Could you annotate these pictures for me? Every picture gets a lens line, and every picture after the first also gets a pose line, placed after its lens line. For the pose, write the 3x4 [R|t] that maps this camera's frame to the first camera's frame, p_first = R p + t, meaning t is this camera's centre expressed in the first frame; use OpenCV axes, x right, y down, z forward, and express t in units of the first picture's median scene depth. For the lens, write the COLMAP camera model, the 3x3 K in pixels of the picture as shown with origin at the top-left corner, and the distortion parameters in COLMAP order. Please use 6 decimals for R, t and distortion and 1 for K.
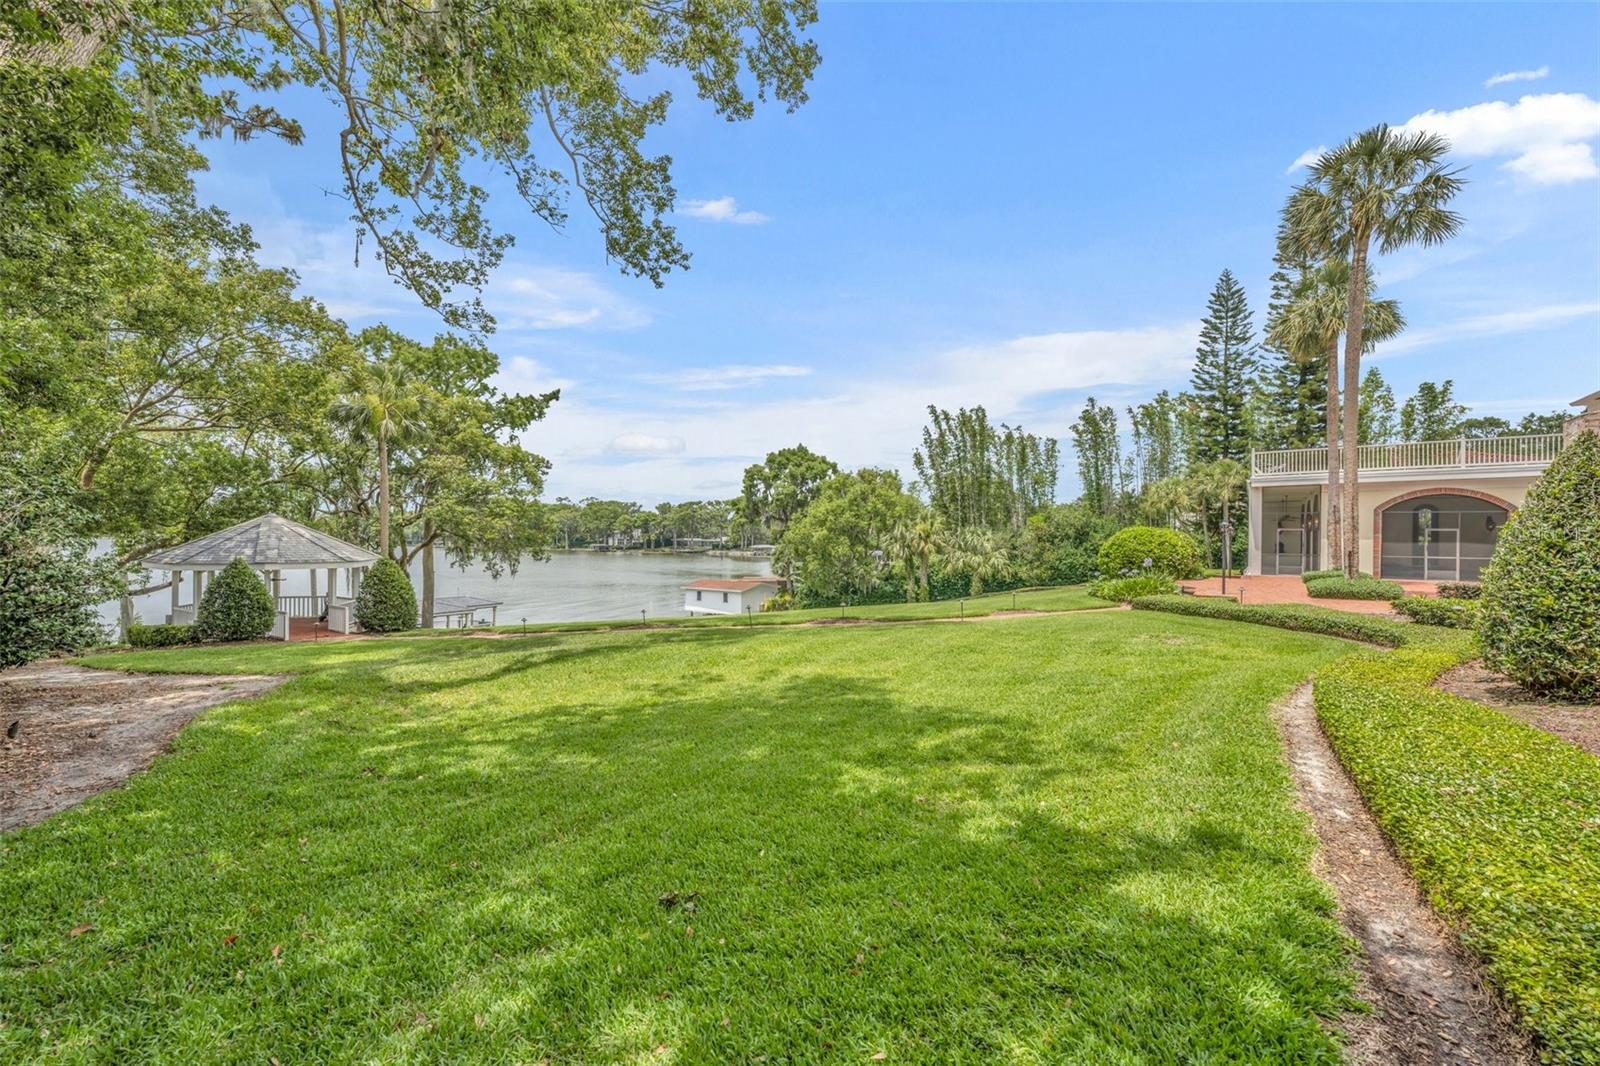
lens RADIAL K [[650.8, 0, 795.2], [0, 650.8, 533.9], [0, 0, 1]] dist [0.002210, 0.000032]
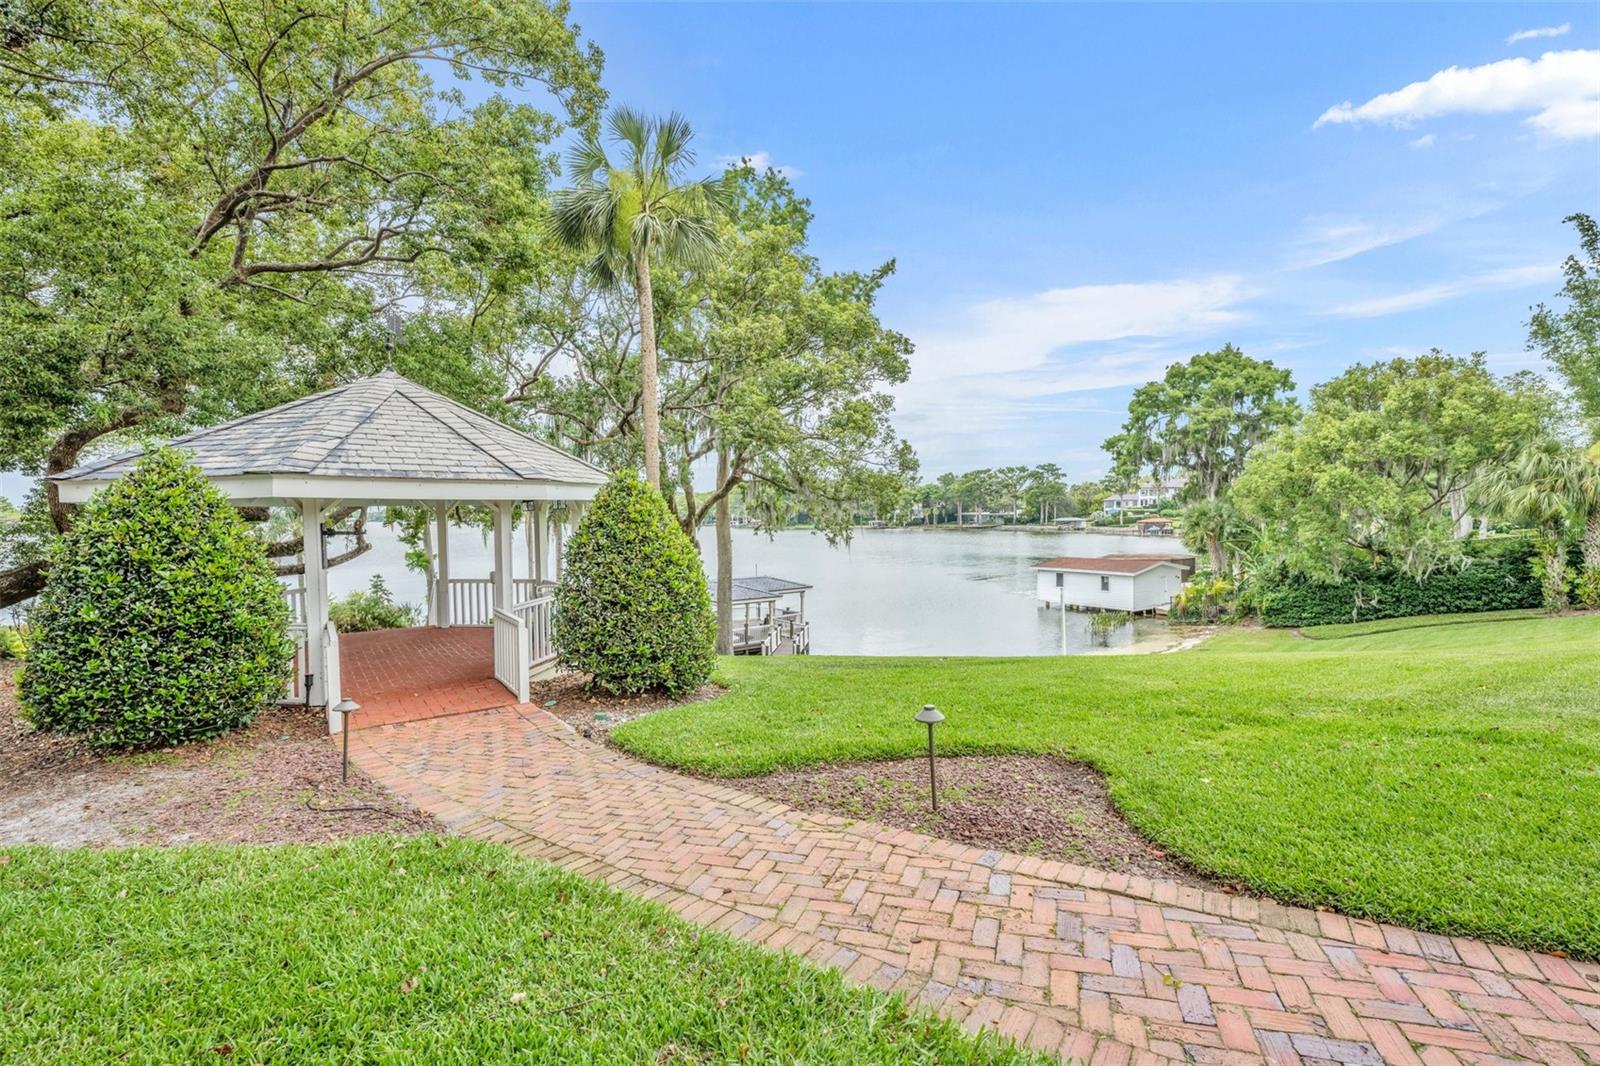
lens RADIAL K [[650.8, 0, 791.2], [0, 650.8, 527.7], [0, 0, 1]] dist [0.002210, 0.000032]
pose [[0.920947, -0.016144, -0.389353, -0.142890], [0.024615, 0.999556, 0.016778, 0.020379], [0.388909, -0.025036, 0.920936, 0.245546]]
